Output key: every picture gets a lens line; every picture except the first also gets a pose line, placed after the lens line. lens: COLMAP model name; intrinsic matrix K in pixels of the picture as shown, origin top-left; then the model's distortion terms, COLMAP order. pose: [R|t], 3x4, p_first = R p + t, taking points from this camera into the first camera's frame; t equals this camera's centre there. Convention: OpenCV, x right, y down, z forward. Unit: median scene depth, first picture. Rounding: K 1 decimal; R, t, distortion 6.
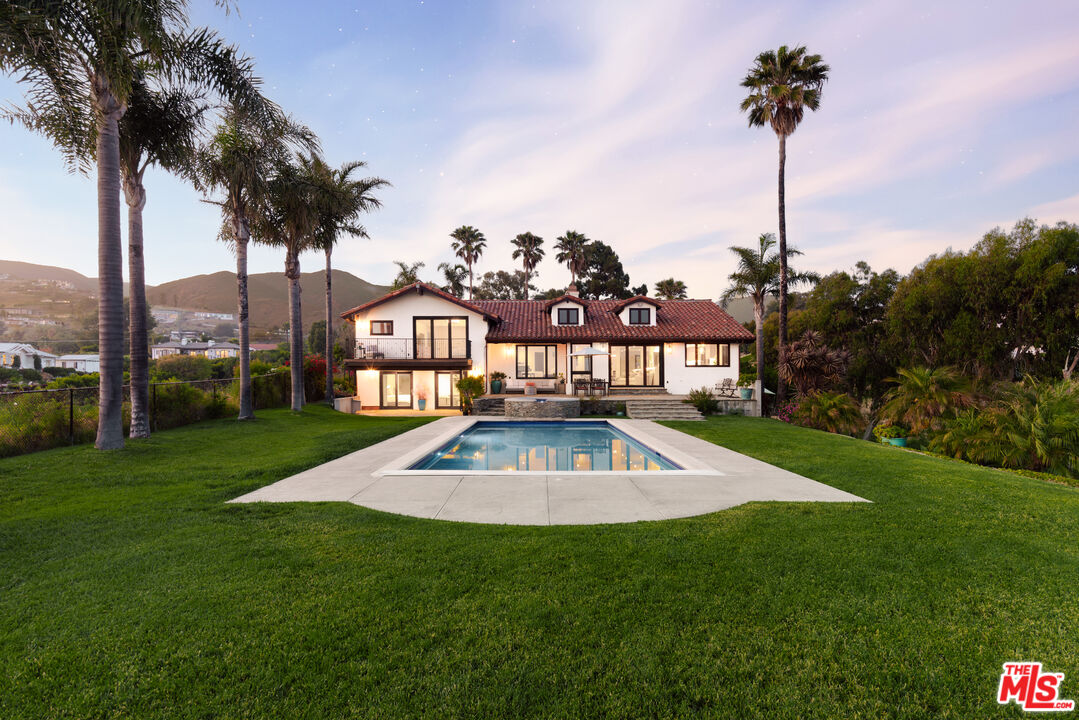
lens RADIAL K [[539.5, 0, 535.7], [0, 539.5, 356.4], [0, 0, 1]] dist [0.005344, -0.000323]
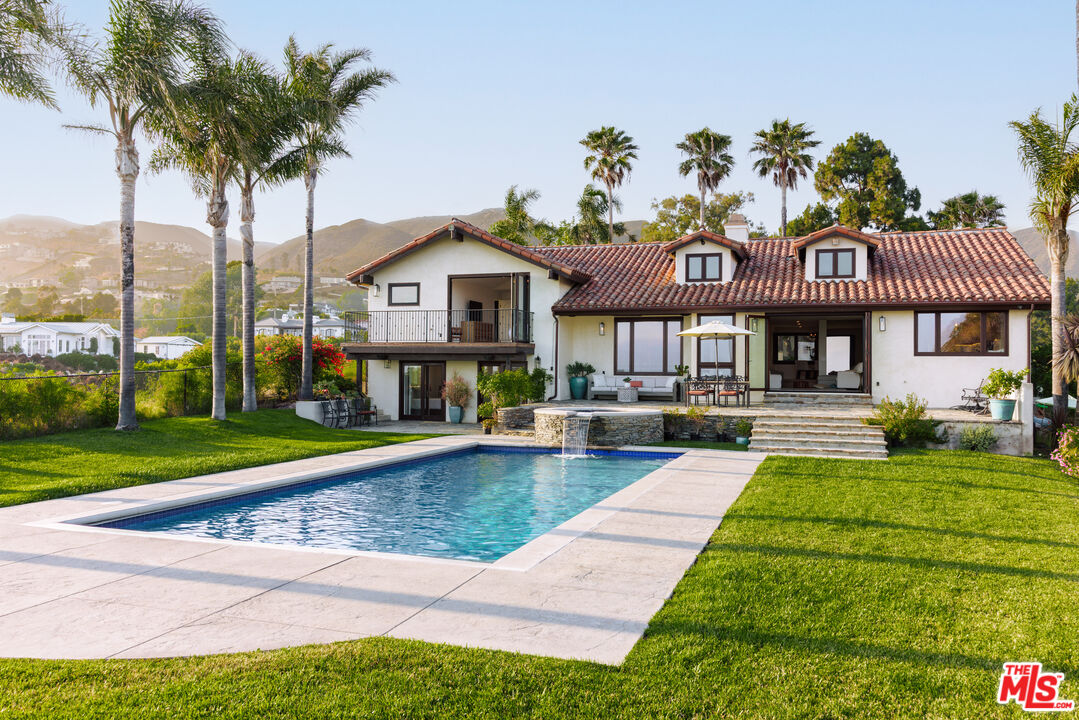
lens RADIAL K [[855.2, 0, 539.0], [0, 855.2, 327.3], [0, 0, 1]] dist [-0.014153, -0.003789]
pose [[0.944706, -0.008545, -0.327807, 0.192996], [0.005536, 0.999934, -0.010112, -0.001741], [0.327872, 0.007738, 0.944690, 0.074880]]
